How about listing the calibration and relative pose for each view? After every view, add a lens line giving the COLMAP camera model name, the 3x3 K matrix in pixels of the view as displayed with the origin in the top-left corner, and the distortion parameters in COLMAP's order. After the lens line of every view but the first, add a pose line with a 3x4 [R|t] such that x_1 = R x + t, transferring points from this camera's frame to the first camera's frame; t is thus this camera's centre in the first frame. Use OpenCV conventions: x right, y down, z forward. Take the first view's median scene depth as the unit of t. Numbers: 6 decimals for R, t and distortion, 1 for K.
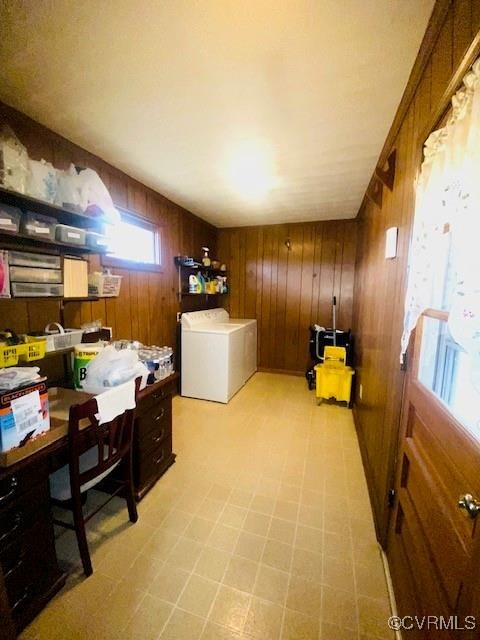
lens RADIAL K [[262.1, 0, 241.4], [0, 262.1, 322.3], [0, 0, 1]] dist [0.001340, 0.000041]
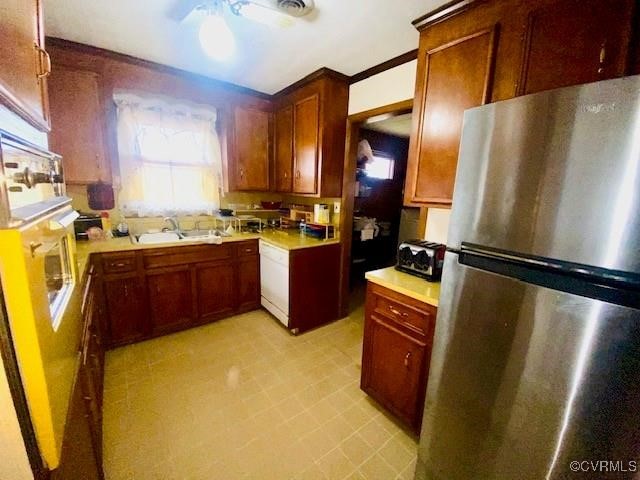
lens RADIAL K [[262.1, 0, 320.1], [0, 262.1, 239.4], [0, 0, 1]] dist [0.001340, 0.000041]
pose [[0.834830, 0.123231, -0.536537, 0.416652], [-0.090127, 0.992068, 0.087623, 0.104129], [0.543079, -0.024794, 0.839315, -1.100579]]
